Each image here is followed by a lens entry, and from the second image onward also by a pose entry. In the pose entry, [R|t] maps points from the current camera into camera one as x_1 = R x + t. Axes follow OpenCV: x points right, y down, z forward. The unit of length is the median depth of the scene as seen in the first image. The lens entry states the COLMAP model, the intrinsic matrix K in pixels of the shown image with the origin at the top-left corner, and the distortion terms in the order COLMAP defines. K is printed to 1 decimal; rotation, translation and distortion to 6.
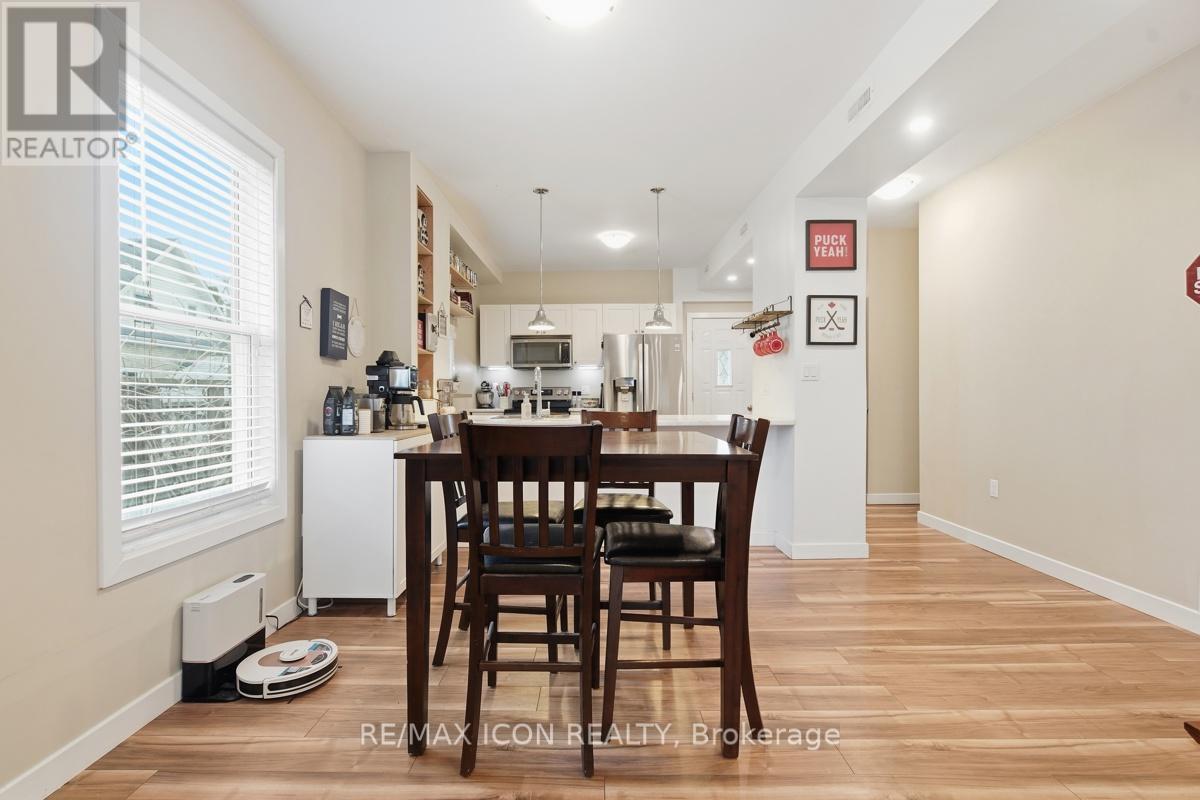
lens RADIAL K [[554.8, 0, 595.6], [0, 554.8, 395.6], [0, 0, 1]] dist [-0.001926, 0.000402]
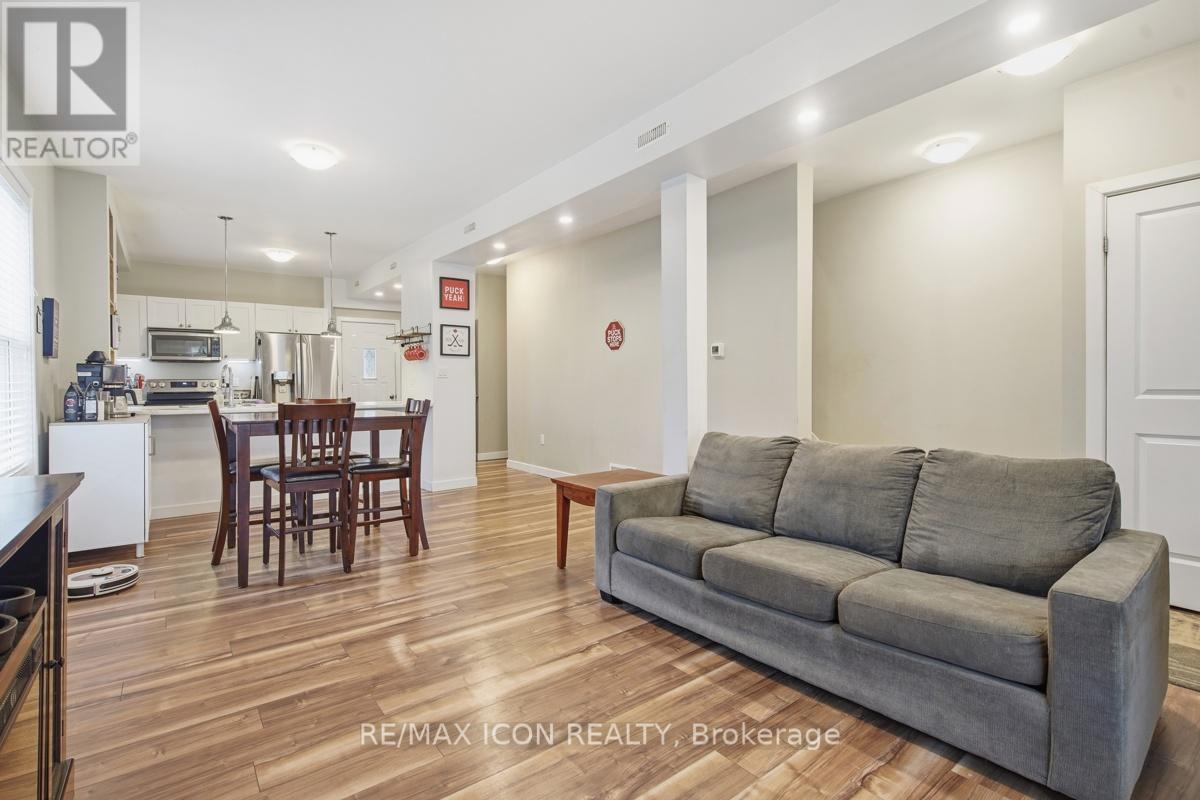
lens RADIAL K [[554.8, 0, 595.6], [0, 554.8, 395.6], [0, 0, 1]] dist [-0.001926, 0.000402]
pose [[0.792206, -0.013053, 0.610114, -0.217652], [0.002099, 0.999824, 0.018666, -0.005177], [-0.610250, -0.013507, 0.792094, -0.484792]]
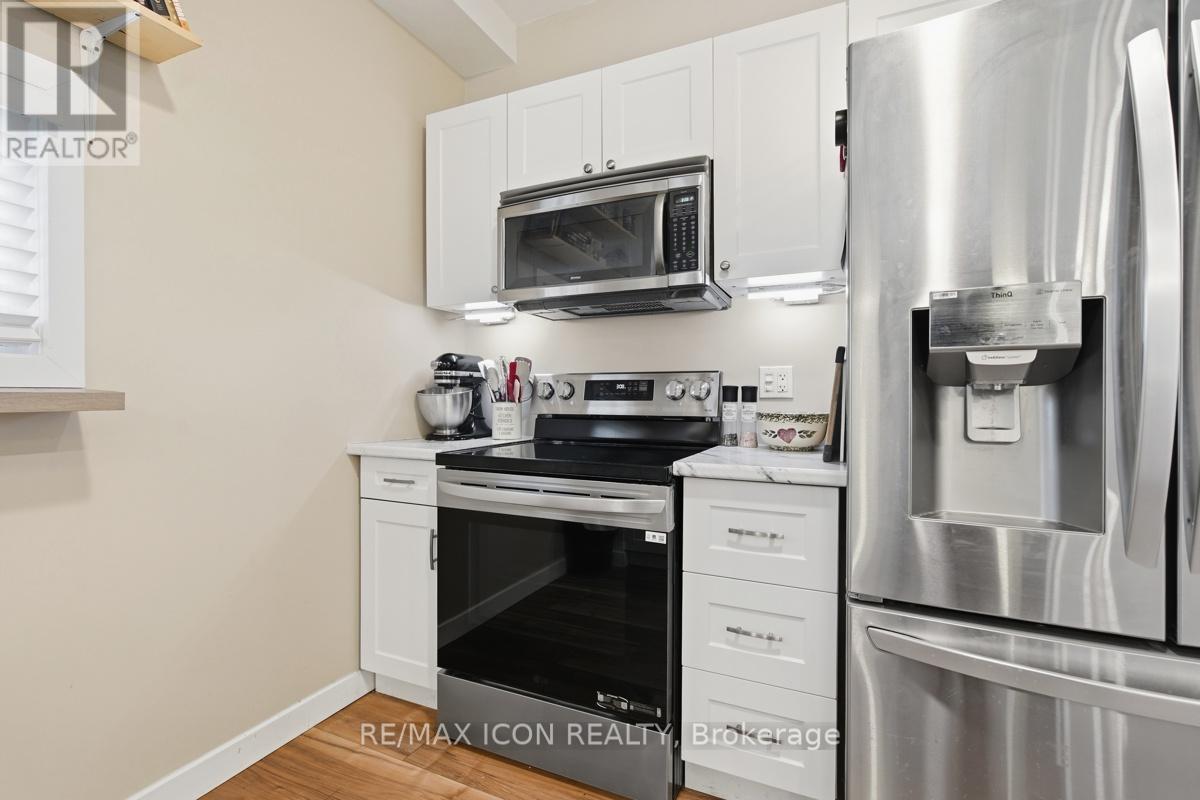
lens RADIAL K [[554.8, 0, 595.6], [0, 554.8, 395.6], [0, 0, 1]] dist [-0.001926, 0.000402]
pose [[0.905047, 0.007202, -0.425250, 0.029484], [-0.006342, 0.999974, 0.003438, -0.006413], [0.425264, -0.000415, 0.905069, 1.323698]]
